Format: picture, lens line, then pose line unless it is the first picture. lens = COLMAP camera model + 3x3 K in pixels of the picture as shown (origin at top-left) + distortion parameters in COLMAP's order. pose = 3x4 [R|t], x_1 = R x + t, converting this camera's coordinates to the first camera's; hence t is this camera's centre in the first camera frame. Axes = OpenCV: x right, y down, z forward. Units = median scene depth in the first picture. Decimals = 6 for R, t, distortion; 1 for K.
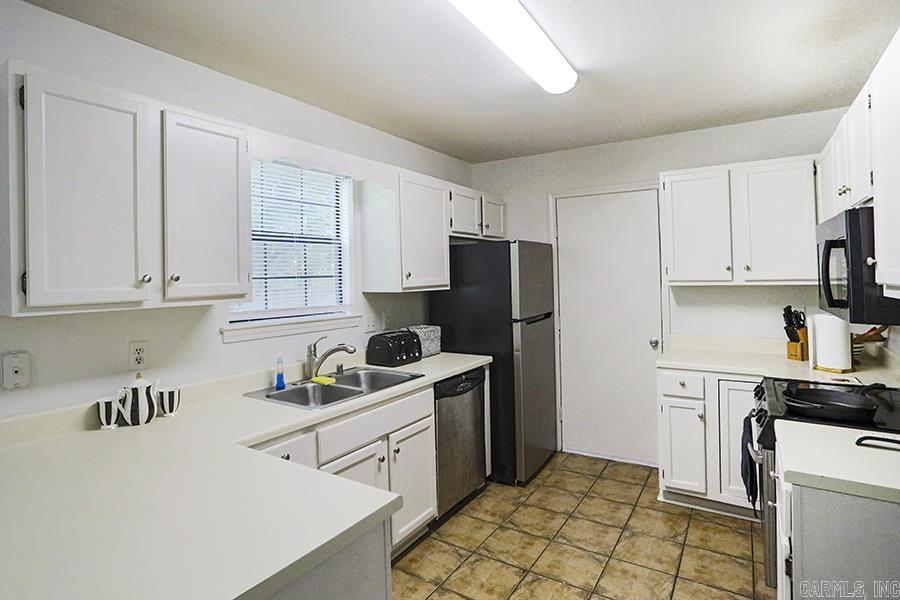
lens RADIAL K [[458.1, 0, 450.0], [0, 458.1, 300.0], [0, 0, 1]] dist [-0.082058, 0.025283]
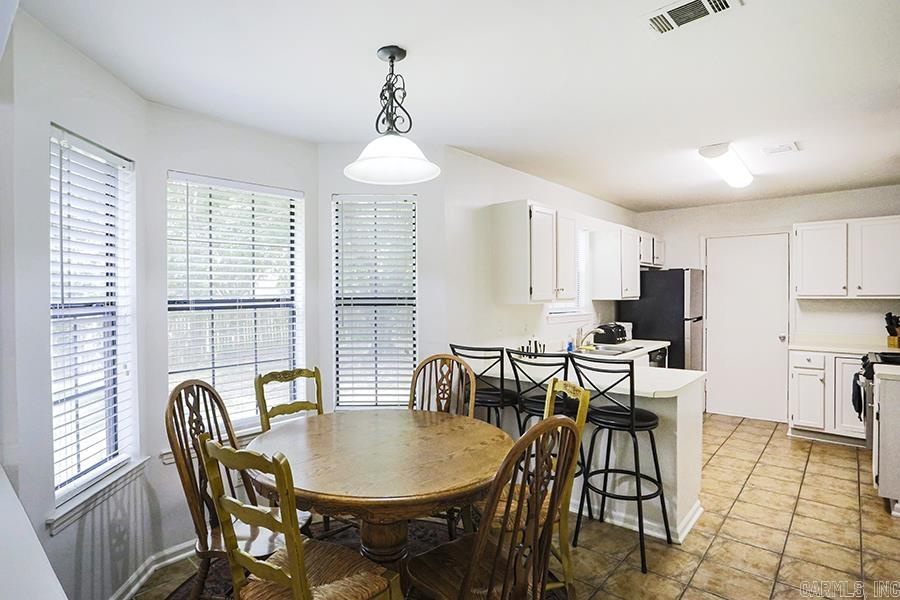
lens RADIAL K [[450.1, 0, 450.4], [0, 450.1, 323.0], [0, 0, 1]] dist [0.001578, 0.000712]
pose [[0.989611, 0.022224, -0.142044, -0.468451], [-0.019849, 0.999639, 0.018114, 0.046943], [0.142396, -0.015107, 0.989695, -0.696396]]
